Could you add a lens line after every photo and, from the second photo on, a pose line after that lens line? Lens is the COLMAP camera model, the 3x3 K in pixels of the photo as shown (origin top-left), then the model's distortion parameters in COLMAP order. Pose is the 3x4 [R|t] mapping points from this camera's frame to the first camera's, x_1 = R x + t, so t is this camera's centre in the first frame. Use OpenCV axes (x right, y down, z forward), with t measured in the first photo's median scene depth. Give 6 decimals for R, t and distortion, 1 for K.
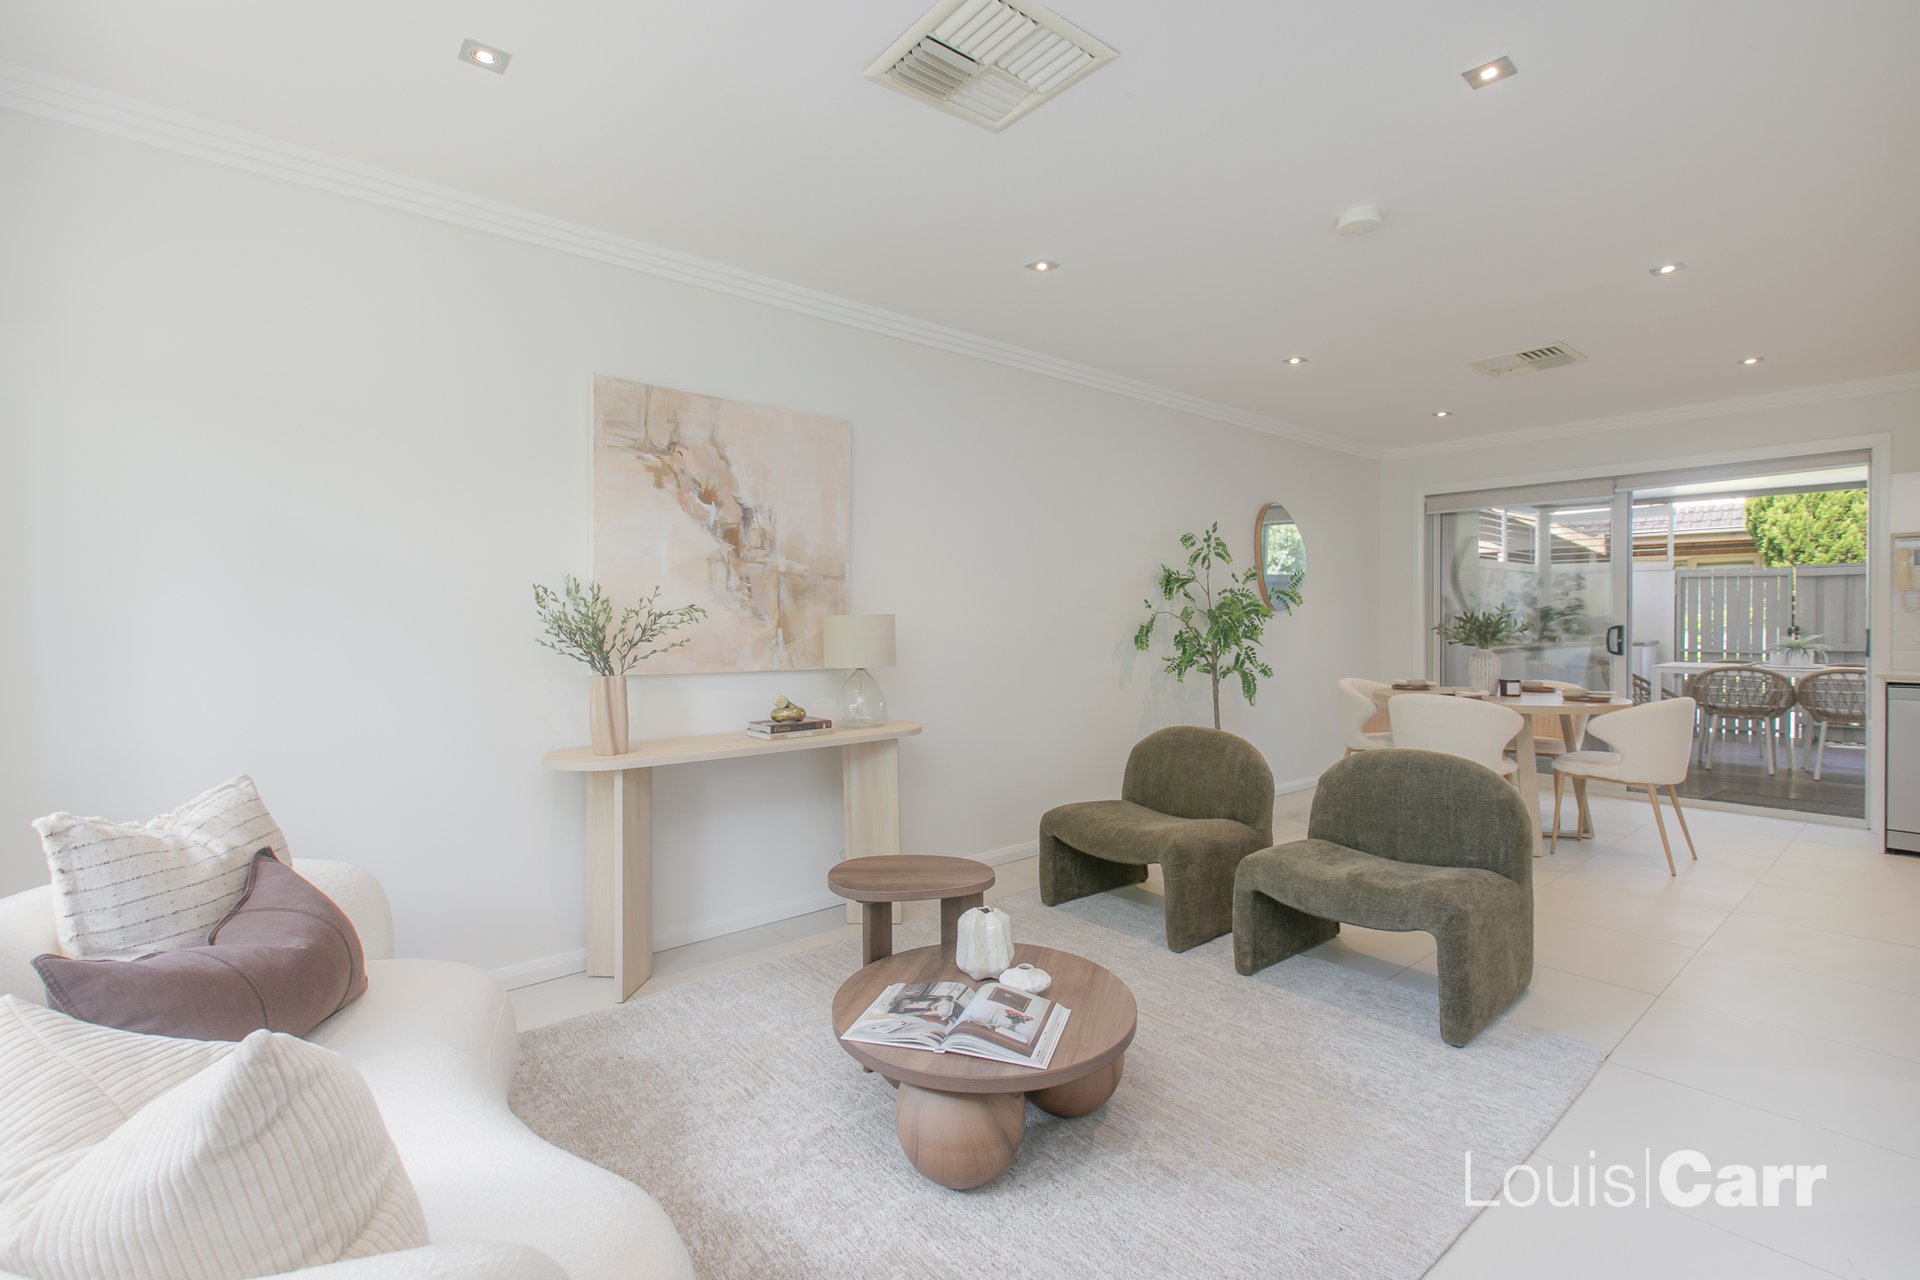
lens RADIAL K [[879.5, 0, 956.9], [0, 879.5, 625.2], [0, 0, 1]] dist [-0.001263, -0.000186]
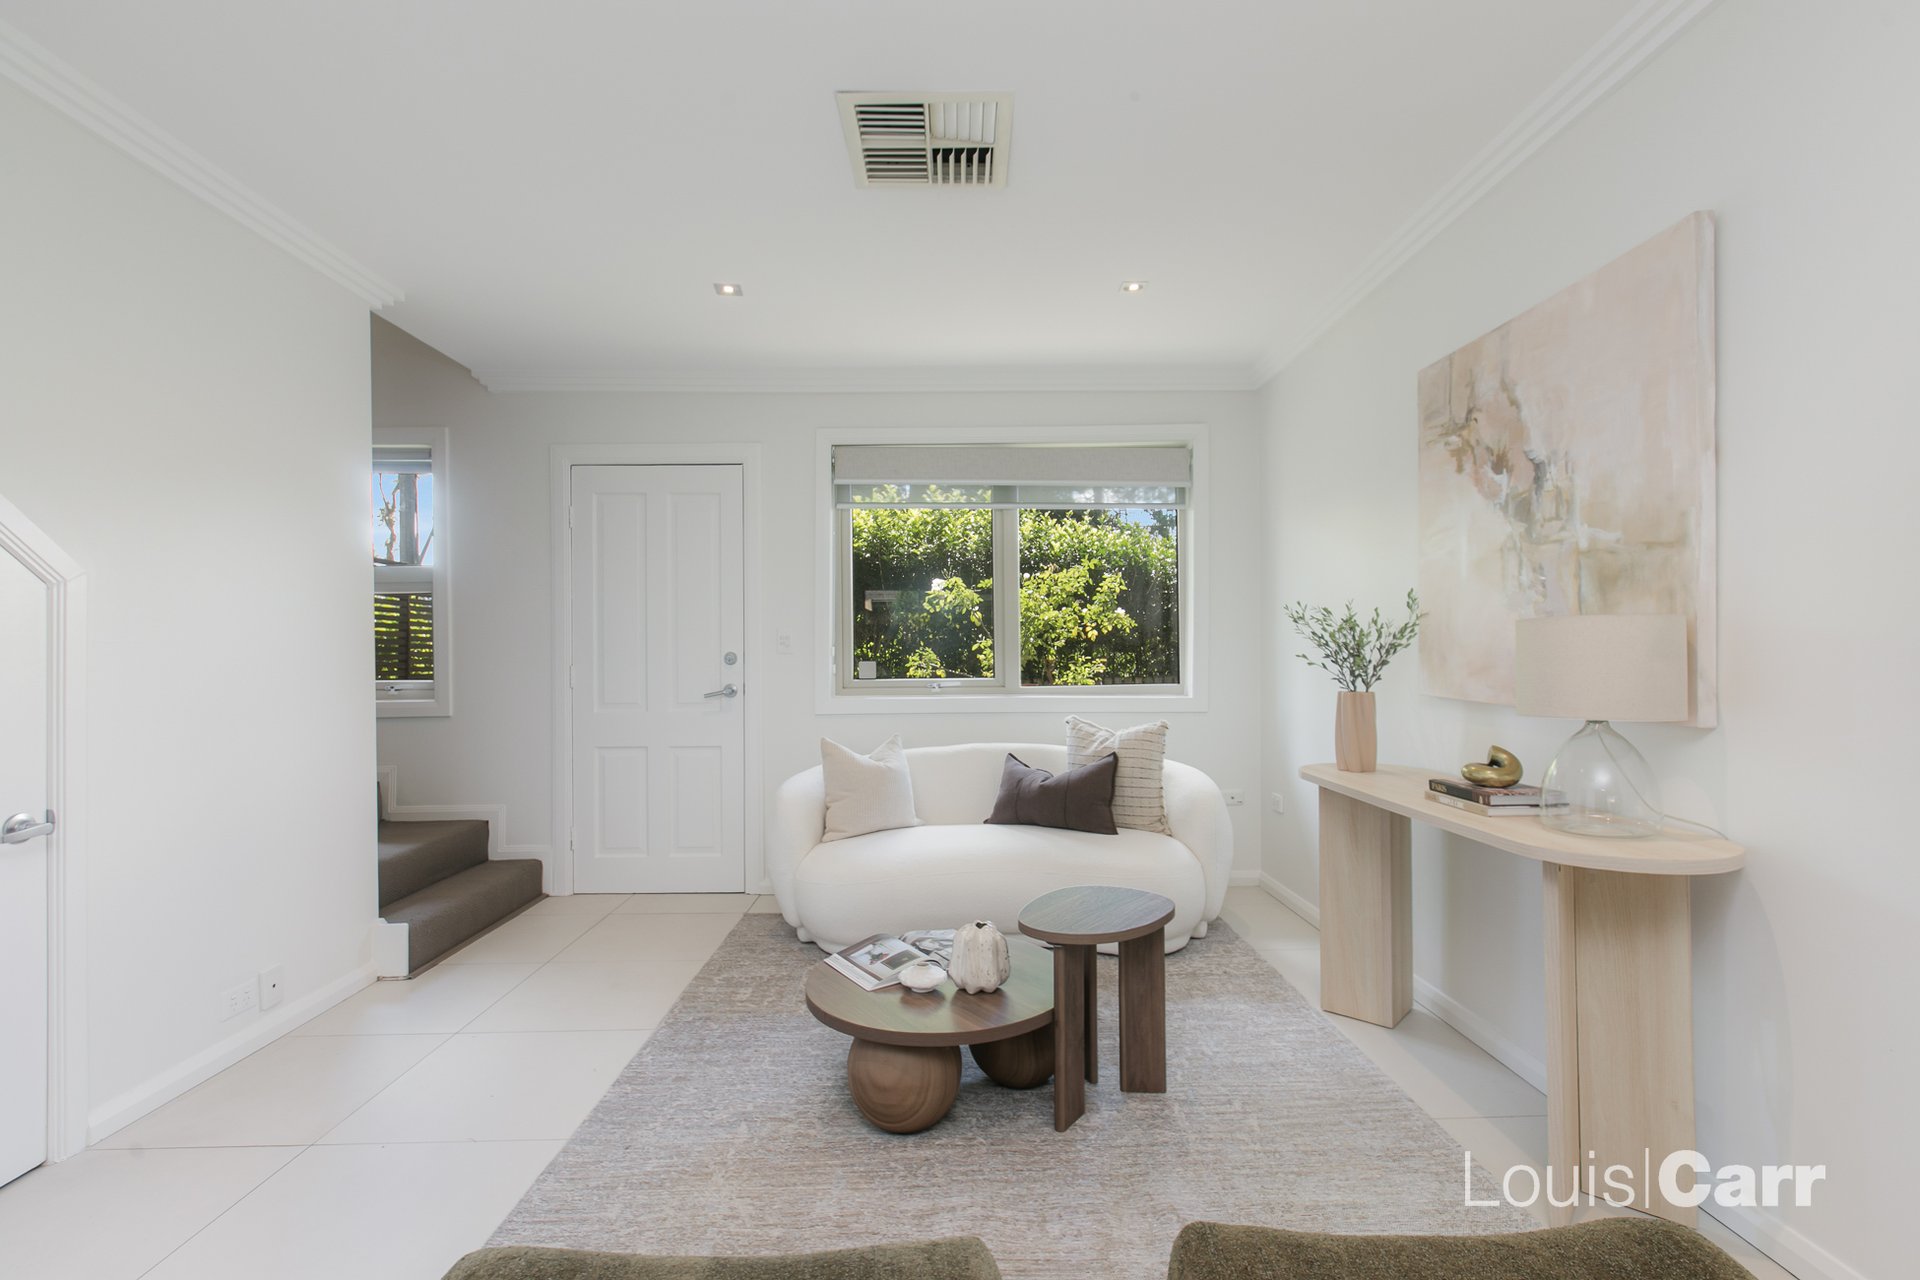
lens RADIAL K [[879.5, 0, 958.8], [0, 879.5, 649.9], [0, 0, 1]] dist [-0.001263, -0.000186]
pose [[-0.631386, 0.000410, -0.775468, 0.563133], [-0.001947, 0.999996, 0.002114, 0.007579], [0.775466, 0.002845, -0.631383, 1.103848]]
